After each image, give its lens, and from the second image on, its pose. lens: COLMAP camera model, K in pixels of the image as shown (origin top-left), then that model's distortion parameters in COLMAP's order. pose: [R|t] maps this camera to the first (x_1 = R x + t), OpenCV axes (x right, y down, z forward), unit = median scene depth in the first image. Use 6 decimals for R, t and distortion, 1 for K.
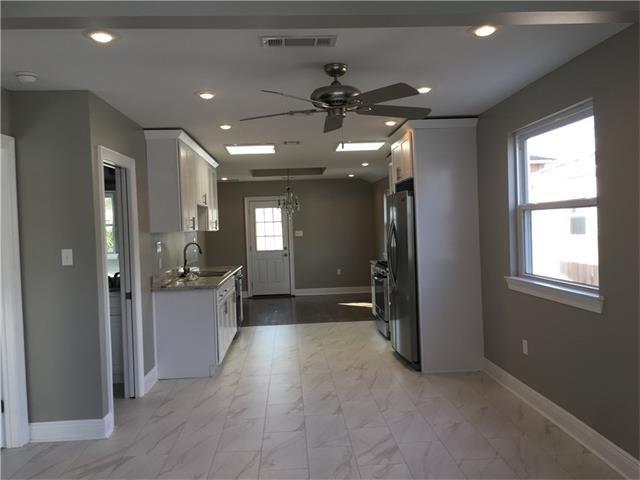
lens RADIAL K [[537.0, 0, 320.0], [0, 537.0, 240.0], [0, 0, 1]] dist [0.000939, 0.000015]
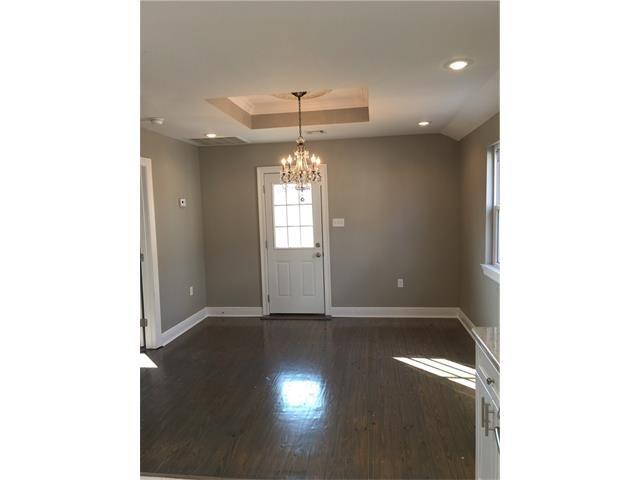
lens RADIAL K [[393.4, 0, 320.0], [0, 393.4, 240.0], [0, 0, 1]] dist [0.000804, -0.000219]
pose [[0.980046, 0.016050, -0.198120, 0.037673], [-0.002708, 0.997720, 0.067431, -0.025992], [0.198750, -0.065549, 0.977856, 0.594234]]
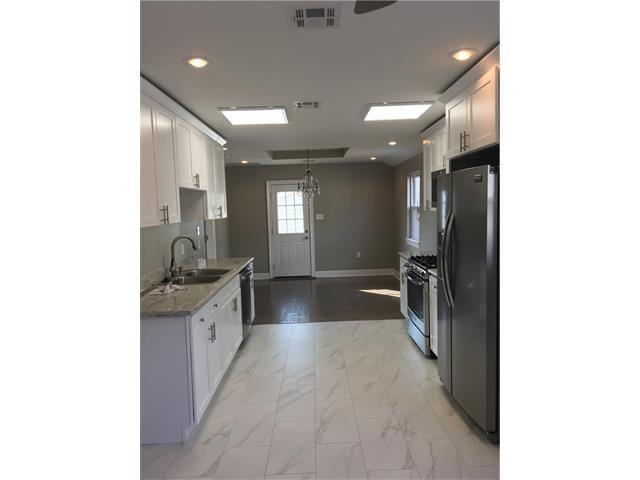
lens RADIAL K [[393.4, 0, 320.0], [0, 393.4, 240.0], [0, 0, 1]] dist [0.000804, -0.000219]
pose [[0.999002, 0.007455, -0.044030, -0.006008], [-0.004636, 0.997954, 0.063766, -0.017965], [0.044416, -0.063498, 0.996993, 0.284989]]
